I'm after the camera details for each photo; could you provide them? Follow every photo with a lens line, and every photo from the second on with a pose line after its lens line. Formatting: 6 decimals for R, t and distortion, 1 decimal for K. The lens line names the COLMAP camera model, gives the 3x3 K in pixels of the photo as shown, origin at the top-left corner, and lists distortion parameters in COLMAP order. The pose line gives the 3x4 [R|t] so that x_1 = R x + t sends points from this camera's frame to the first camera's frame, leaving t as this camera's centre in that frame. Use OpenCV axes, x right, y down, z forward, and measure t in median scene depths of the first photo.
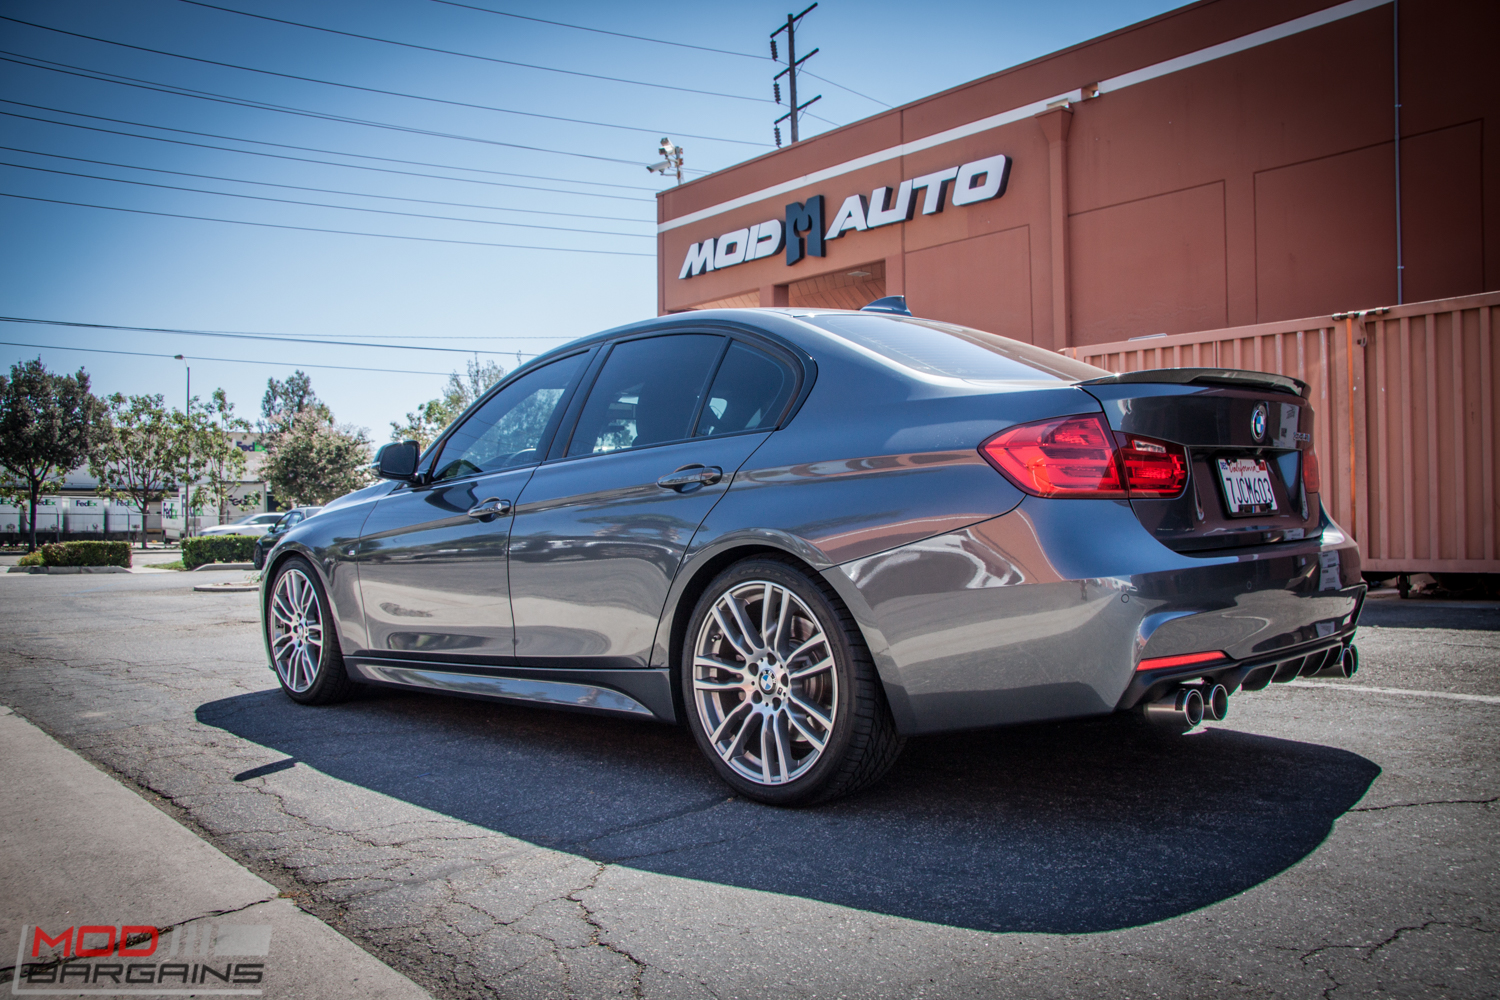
lens RADIAL K [[1294.5, 0, 759.4], [0, 1294.5, 502.3], [0, 0, 1]] dist [-0.063979, 0.038294]
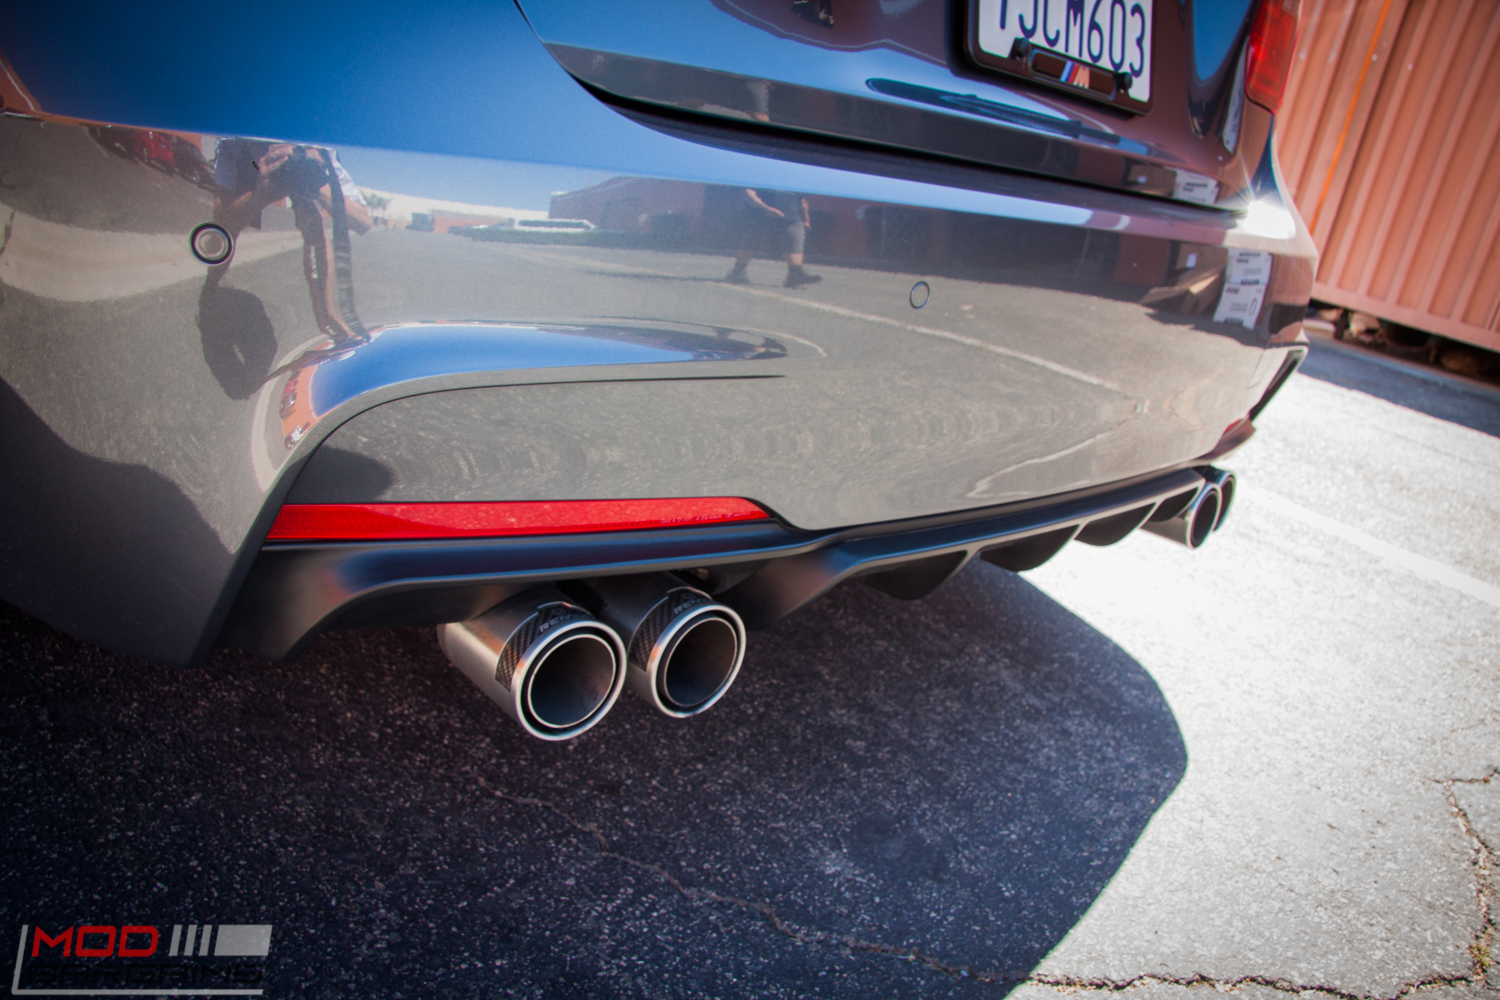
lens RADIAL K [[1169.4, 0, 760.2], [0, 1169.4, 499.8], [0, 0, 1]] dist [-0.143852, 0.087049]
pose [[0.974939, 0.215735, 0.054334, 0.066931], [-0.221393, 0.916813, 0.332325, 0.005855], [0.021880, -0.336025, 0.941599, 0.144036]]
